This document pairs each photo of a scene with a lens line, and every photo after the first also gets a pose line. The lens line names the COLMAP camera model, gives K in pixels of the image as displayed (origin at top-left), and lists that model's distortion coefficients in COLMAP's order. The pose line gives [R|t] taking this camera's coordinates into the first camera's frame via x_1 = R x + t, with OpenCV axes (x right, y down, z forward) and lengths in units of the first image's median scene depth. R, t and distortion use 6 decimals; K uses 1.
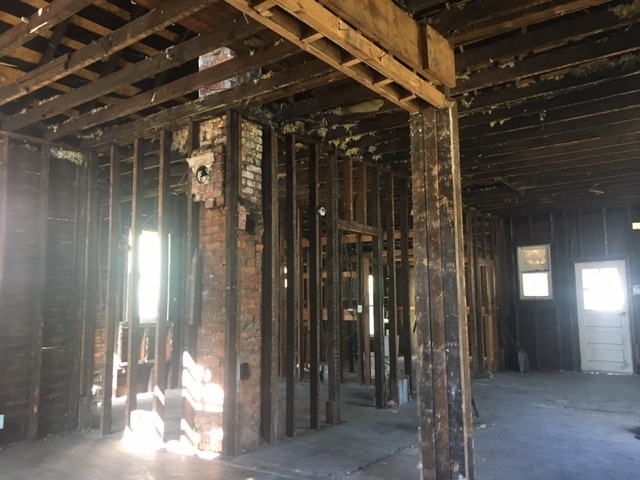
lens RADIAL K [[543.4, 0, 318.3], [0, 543.4, 242.0], [0, 0, 1]] dist [0.057556, -0.052997]
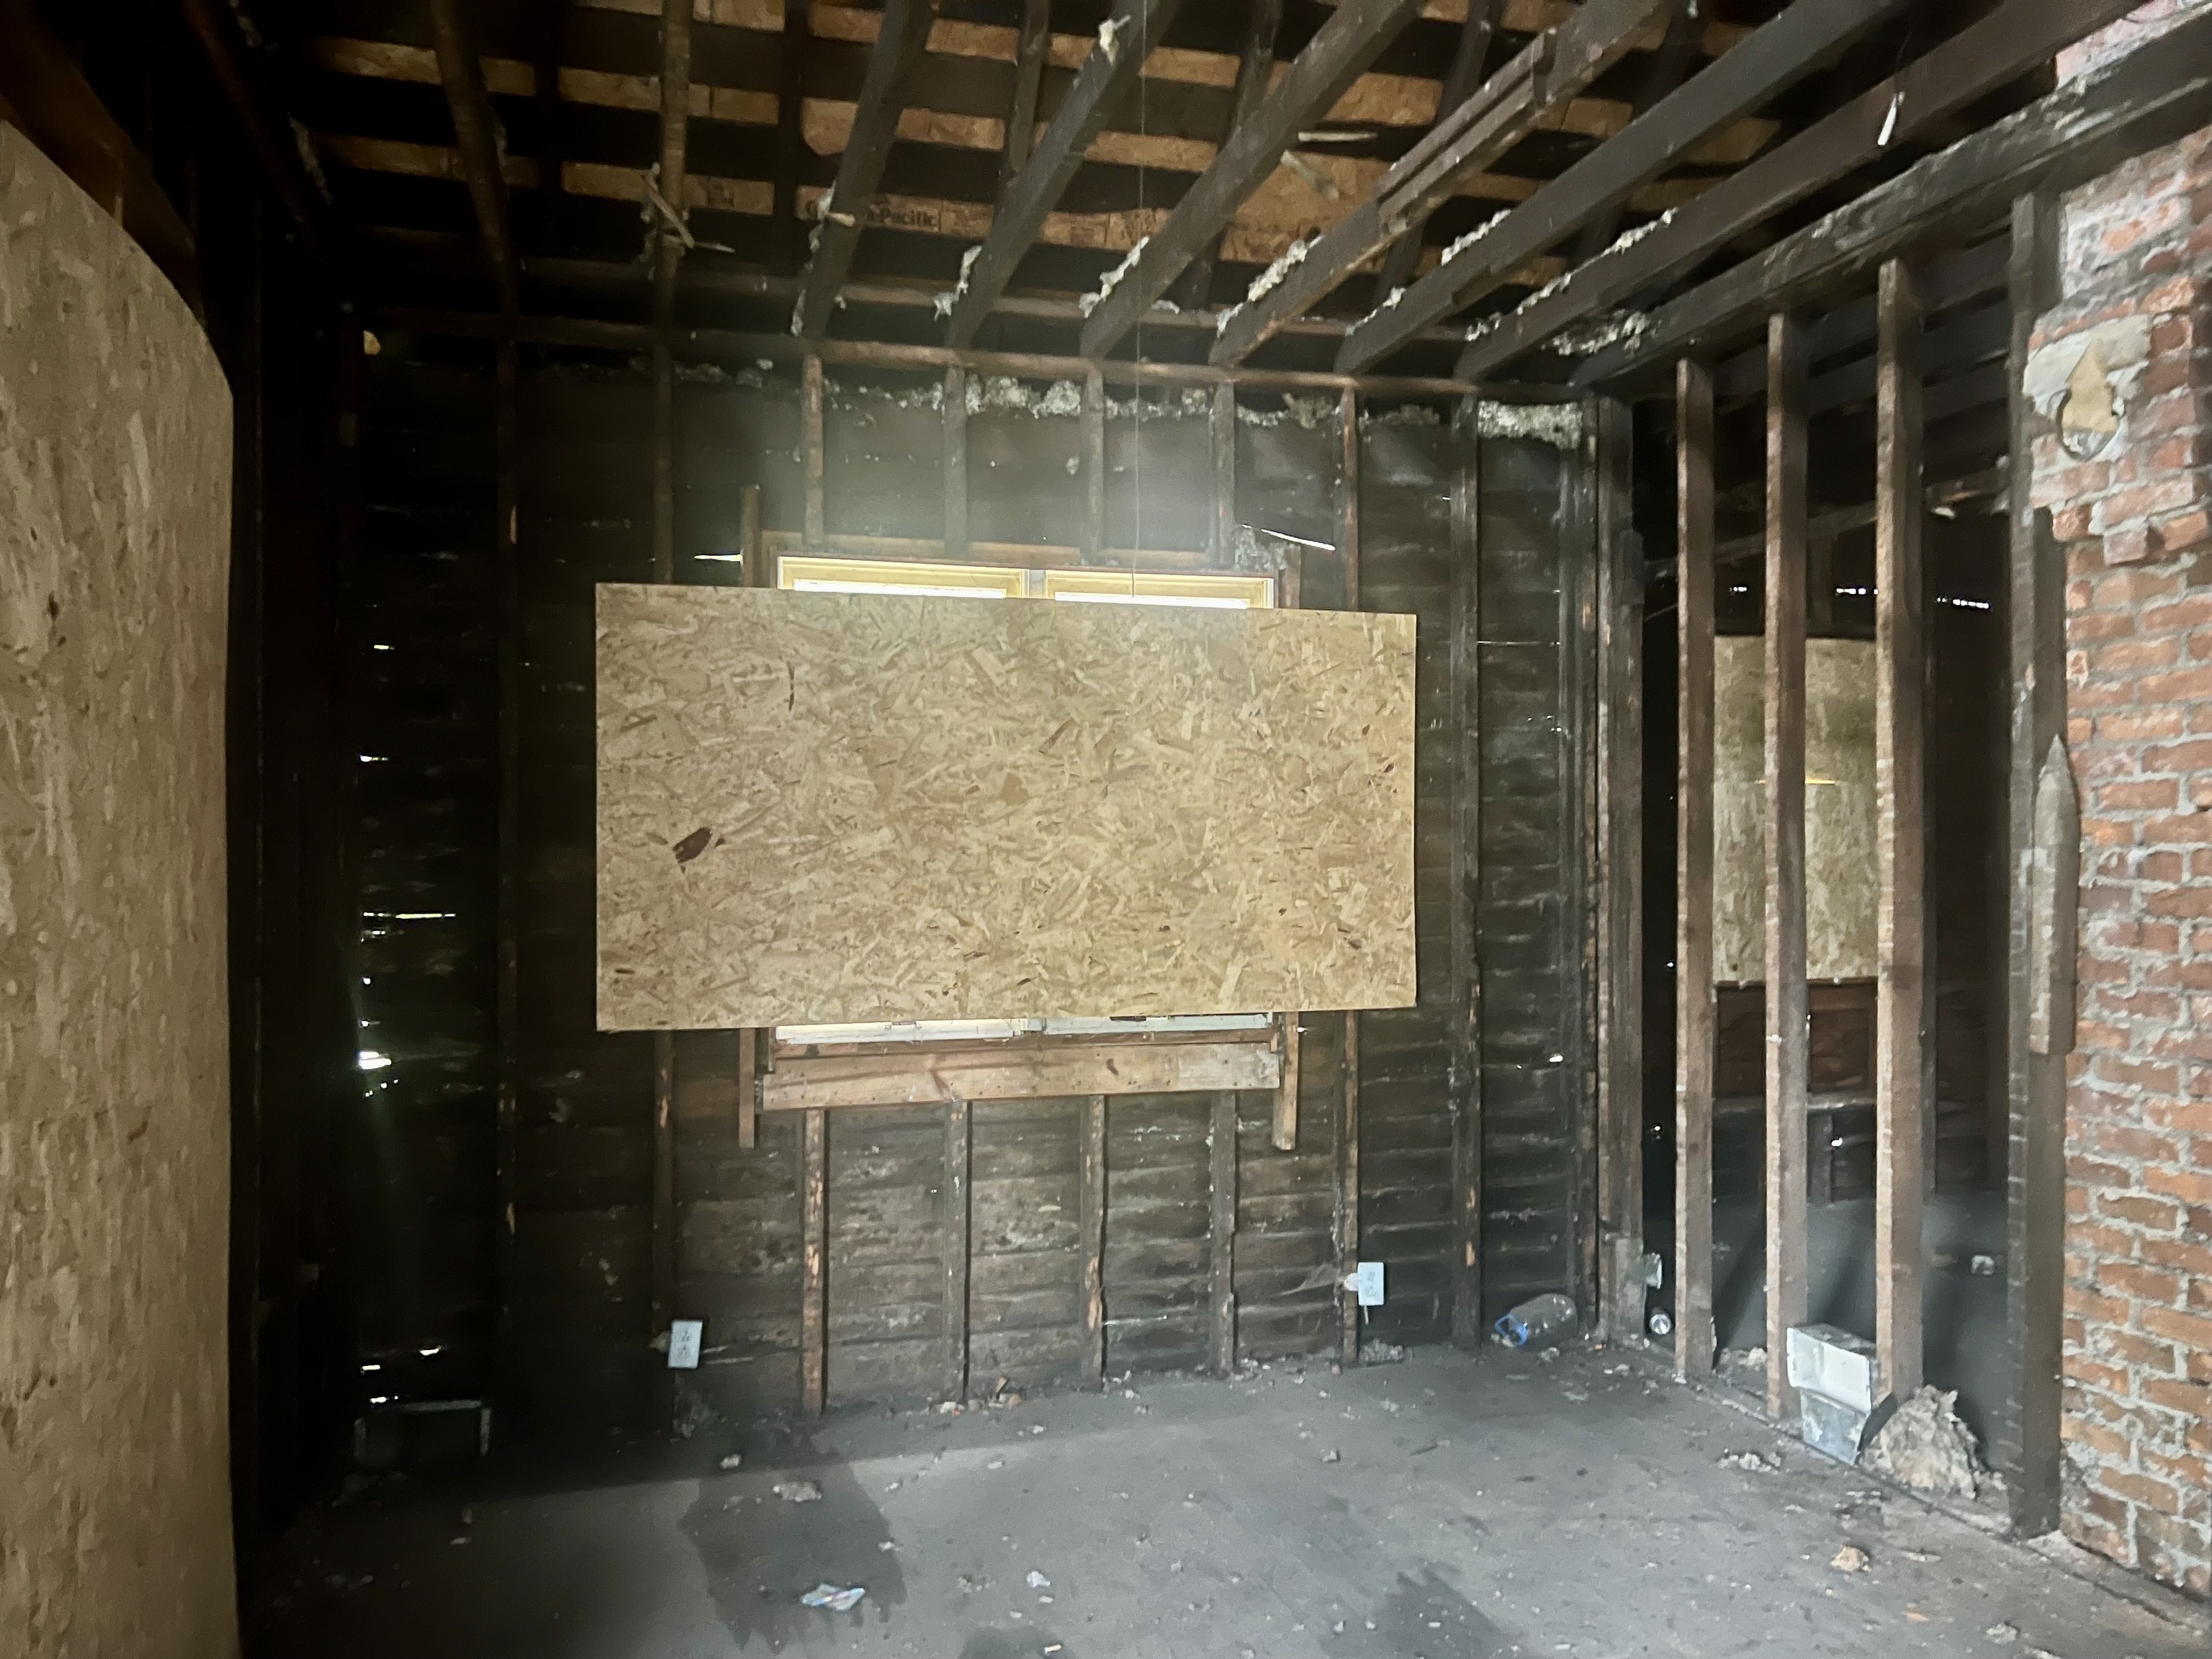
lens RADIAL K [[1677.0, 0, 1099.7], [0, 1677.0, 829.7], [0, 0, 1]] dist [0.036851, -0.001317]
pose [[0.784909, 0.004708, -0.619594, -0.081237], [0.060976, 0.994530, 0.084801, -0.032055], [0.616604, -0.104341, 0.780328, 0.138029]]
